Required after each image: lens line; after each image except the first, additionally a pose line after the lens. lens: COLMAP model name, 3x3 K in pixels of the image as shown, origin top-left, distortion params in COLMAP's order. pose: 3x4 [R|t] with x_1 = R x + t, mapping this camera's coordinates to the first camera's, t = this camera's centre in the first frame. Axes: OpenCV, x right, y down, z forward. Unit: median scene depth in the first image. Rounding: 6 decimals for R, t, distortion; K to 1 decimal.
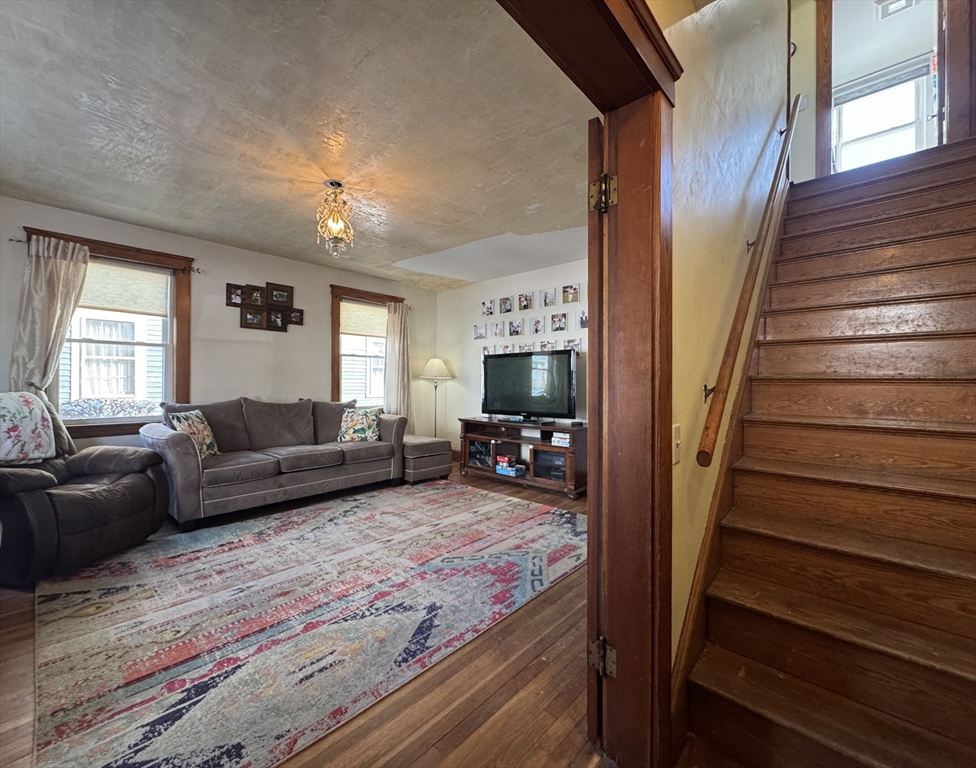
lens RADIAL K [[409.4, 0, 462.2], [0, 409.4, 381.3], [0, 0, 1]] dist [-0.001667, 0.000018]
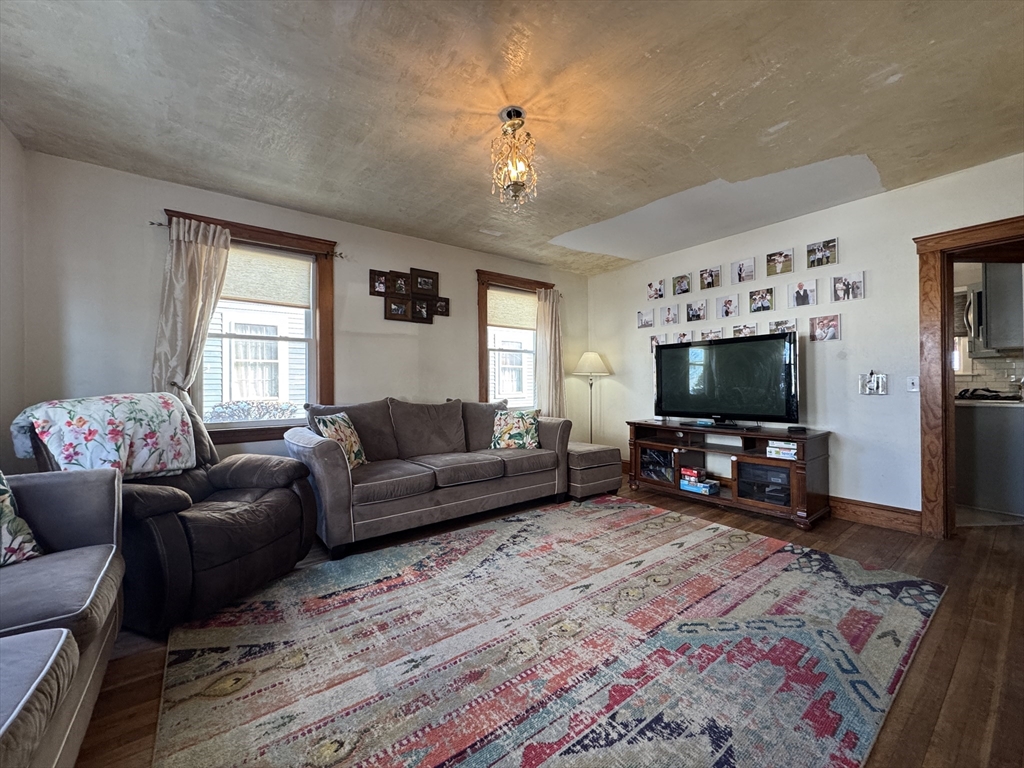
lens RADIAL K [[406.9, 0, 511.9], [0, 406.9, 382.4], [0, 0, 1]] dist [-0.000251, 0.000296]
pose [[0.988166, -0.012811, -0.152853, -0.190142], [0.012681, 0.999918, -0.001828, 0.015004], [0.152864, -0.000132, 0.988247, 0.236963]]
